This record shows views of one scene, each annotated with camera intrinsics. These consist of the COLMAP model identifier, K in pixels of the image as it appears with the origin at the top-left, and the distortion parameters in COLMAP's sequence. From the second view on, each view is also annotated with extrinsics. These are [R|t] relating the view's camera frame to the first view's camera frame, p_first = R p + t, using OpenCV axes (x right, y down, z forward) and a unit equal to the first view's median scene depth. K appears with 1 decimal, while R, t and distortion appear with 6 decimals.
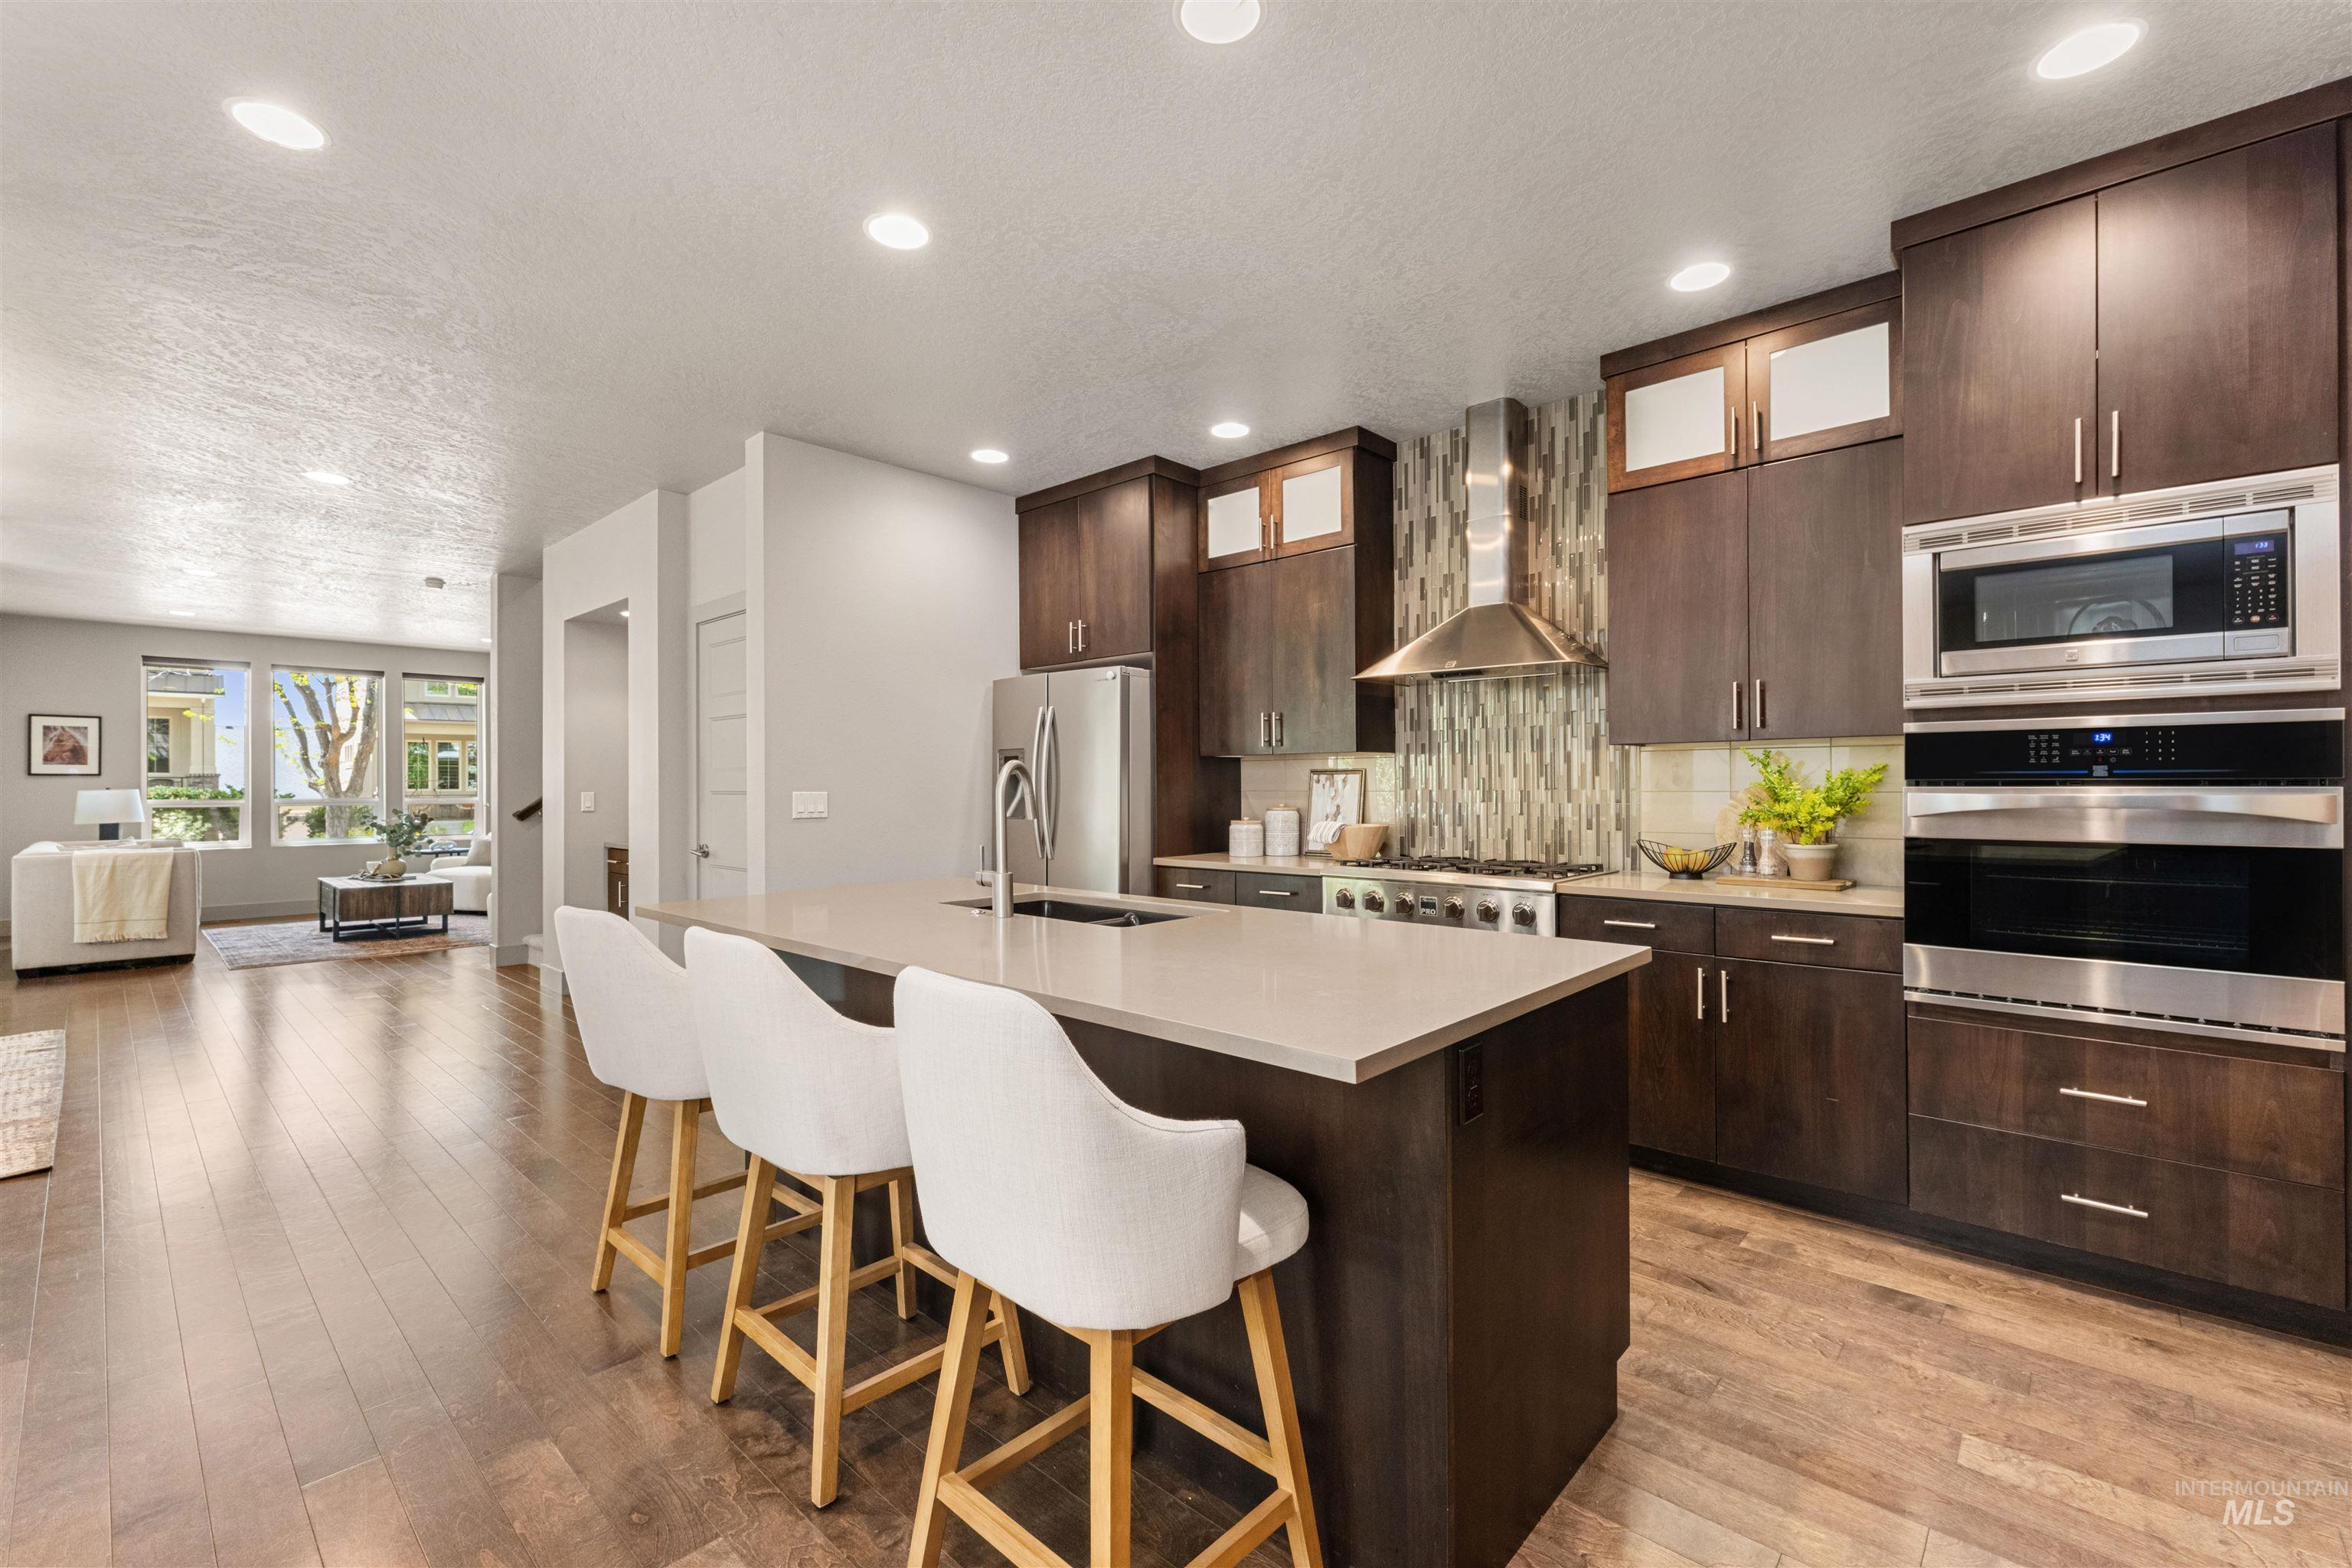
lens RADIAL K [[994.6, 0, 1172.3], [0, 994.6, 778.5], [0, 0, 1]] dist [0.000442, 0.000155]
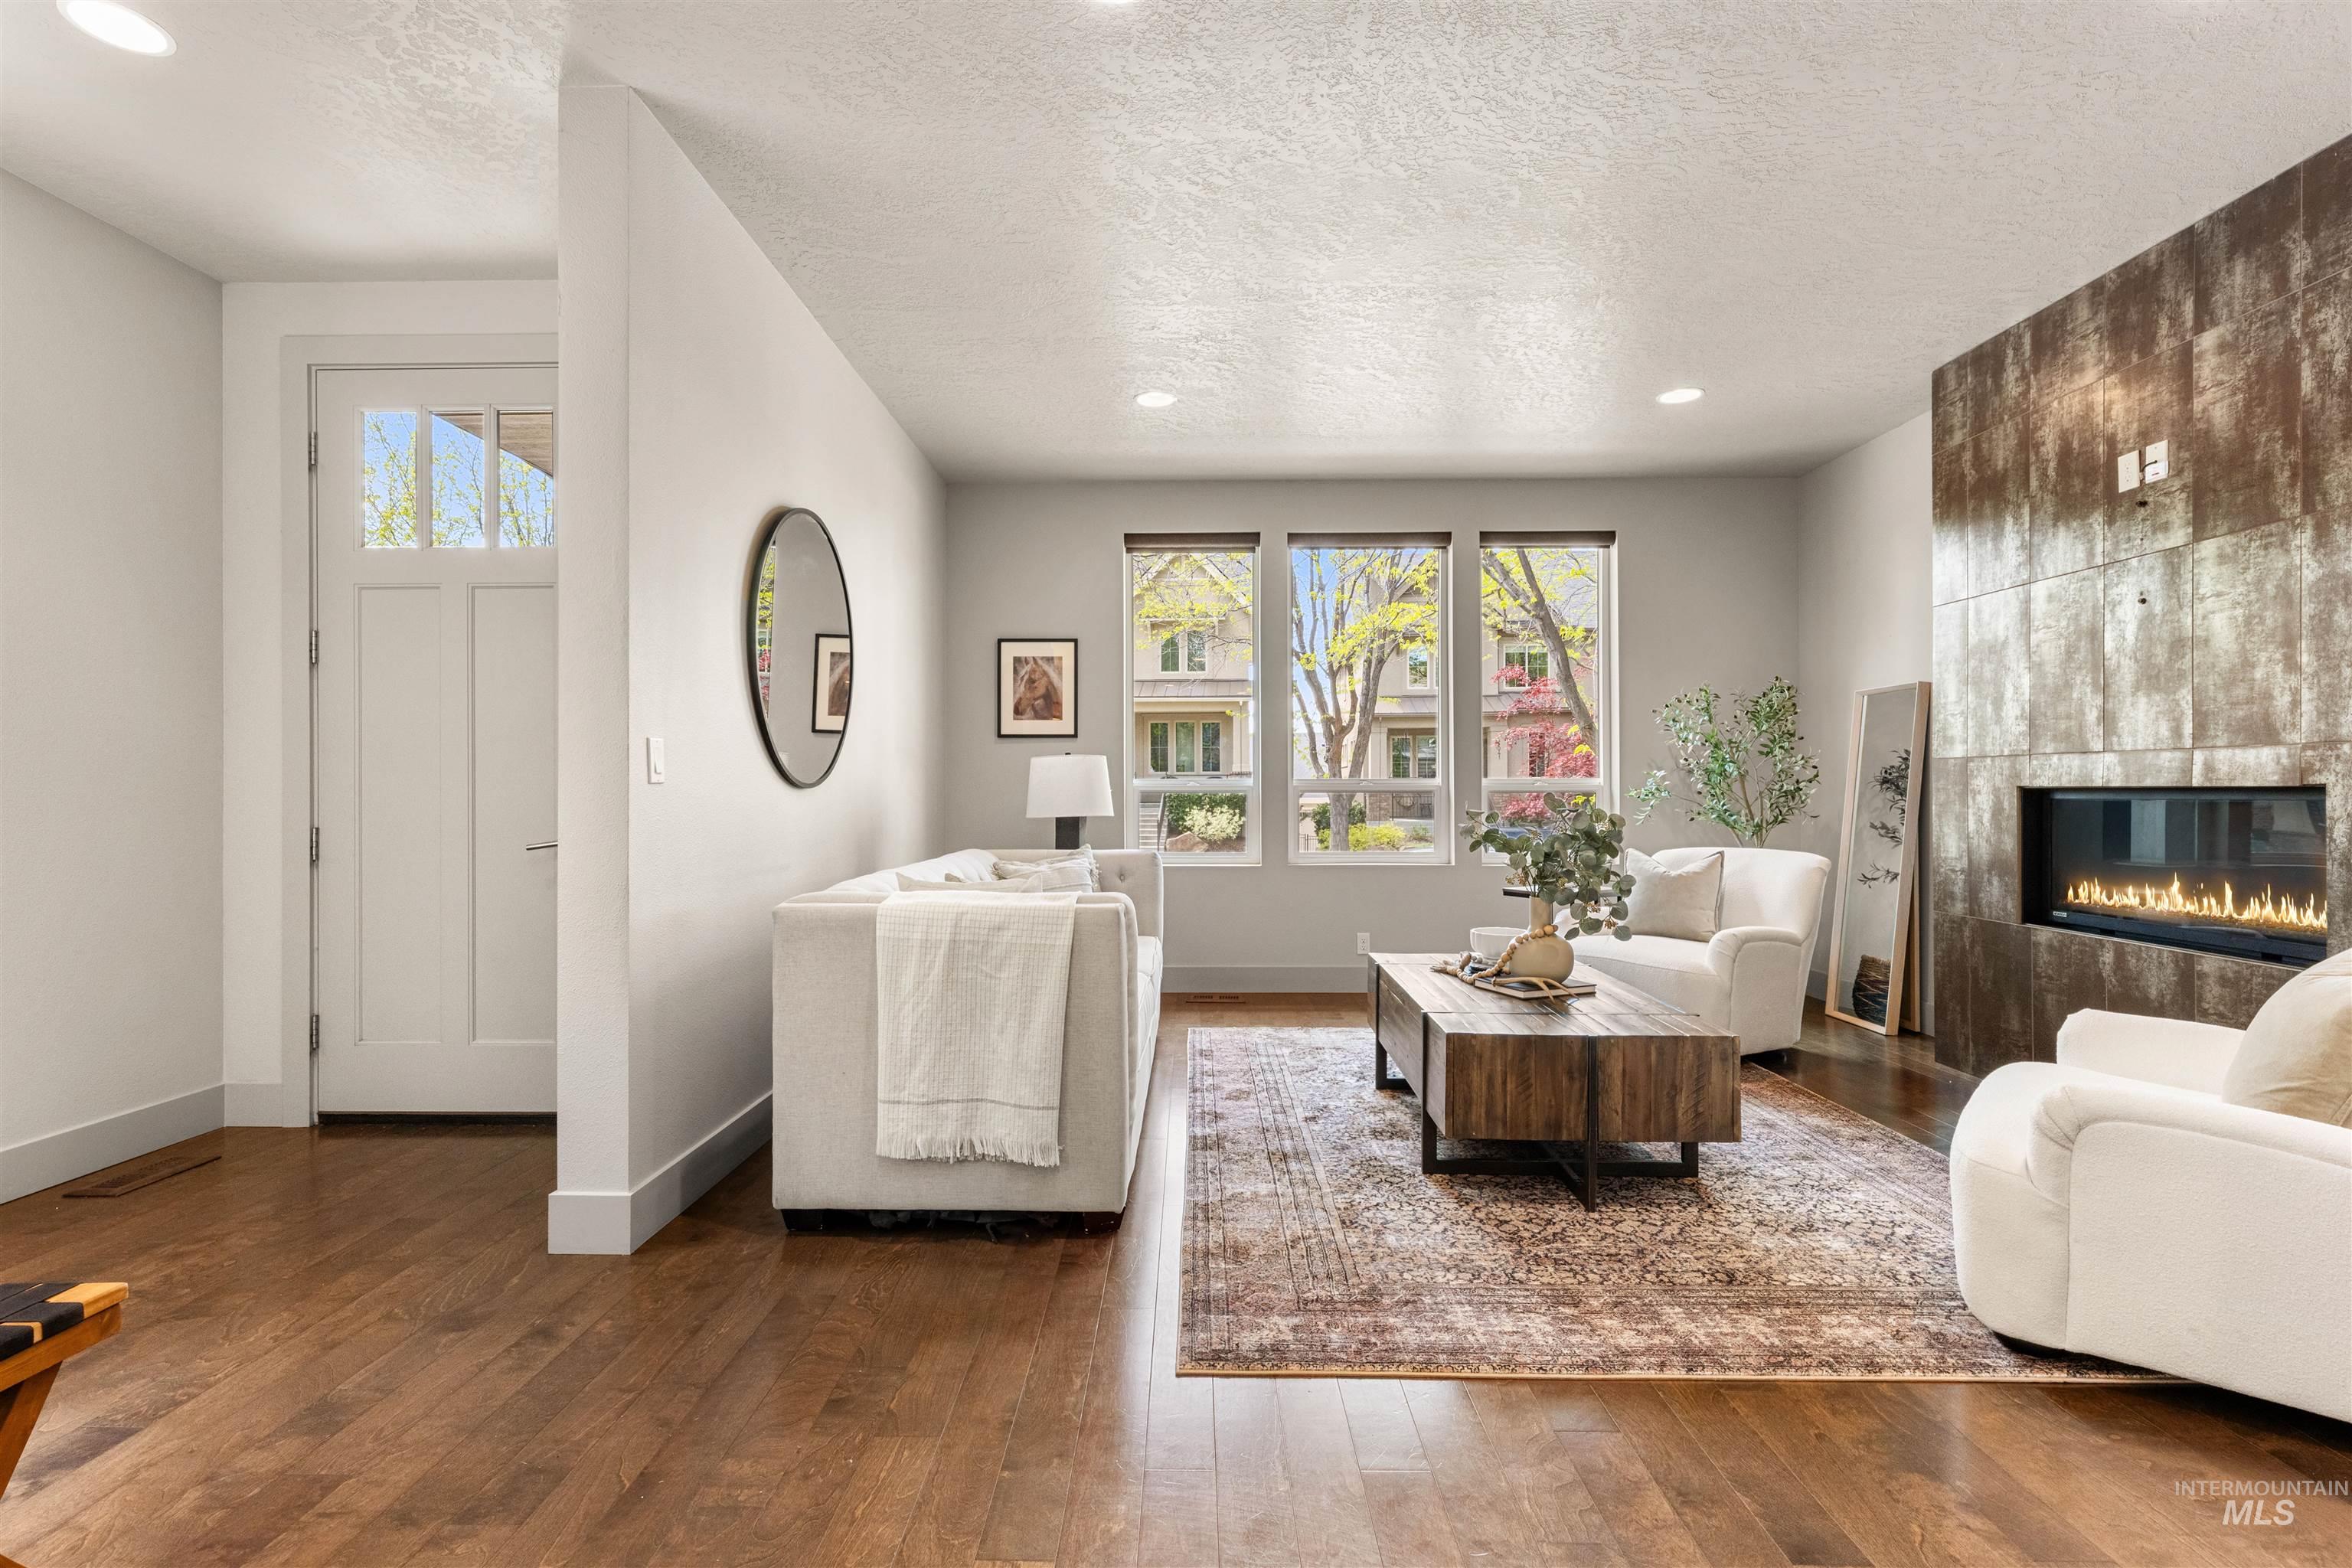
lens RADIAL K [[1052.7, 0, 1176.0], [0, 1052.7, 784.0], [0, 0, 1]] dist [-0.001653, 0.000256]
pose [[0.666167, 0.000045, -0.745803, -0.570126], [0.001692, 0.999997, 0.001571, 0.024630], [0.745801, -0.002309, 0.666165, 0.629379]]
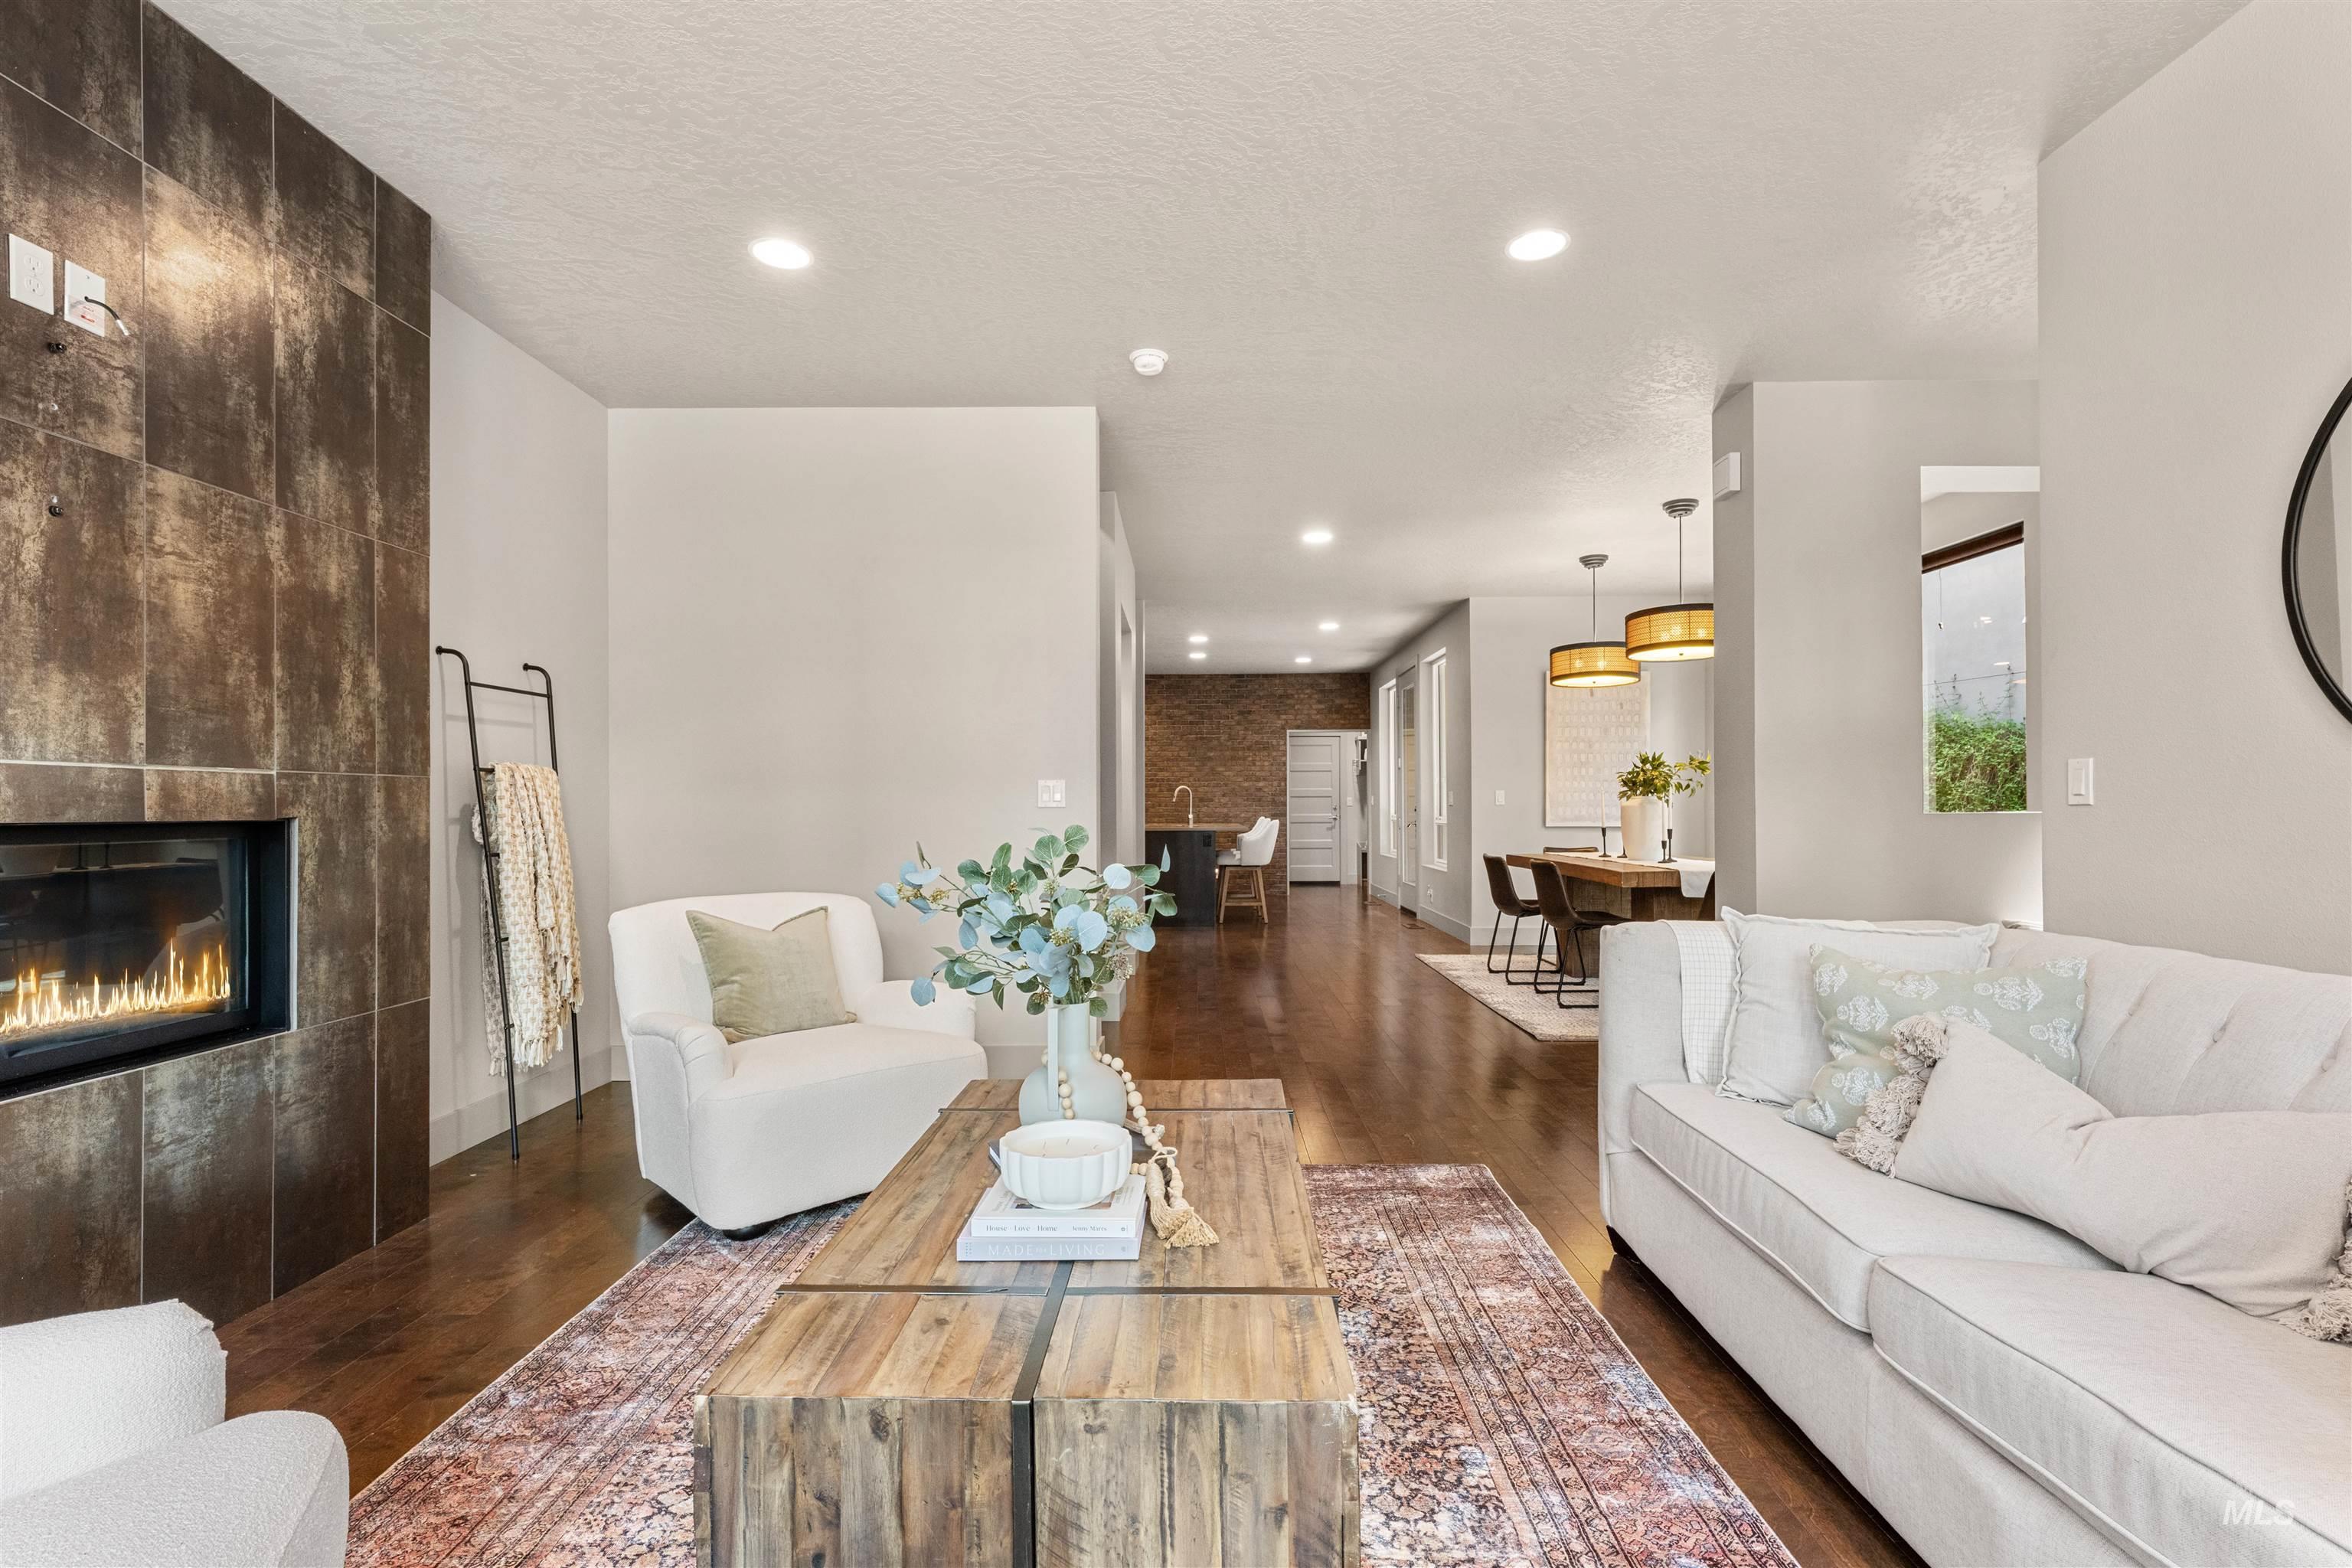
lens RADIAL K [[1069.3, 0, 1182.6], [0, 1069.3, 797.1], [0, 0, 1]] dist [-0.000413, 0.000238]
pose [[-0.671070, 0.014824, 0.741246, -0.942344], [0.004741, 0.999865, -0.015704, 0.025858], [-0.741379, -0.007024, -0.671050, 1.104388]]
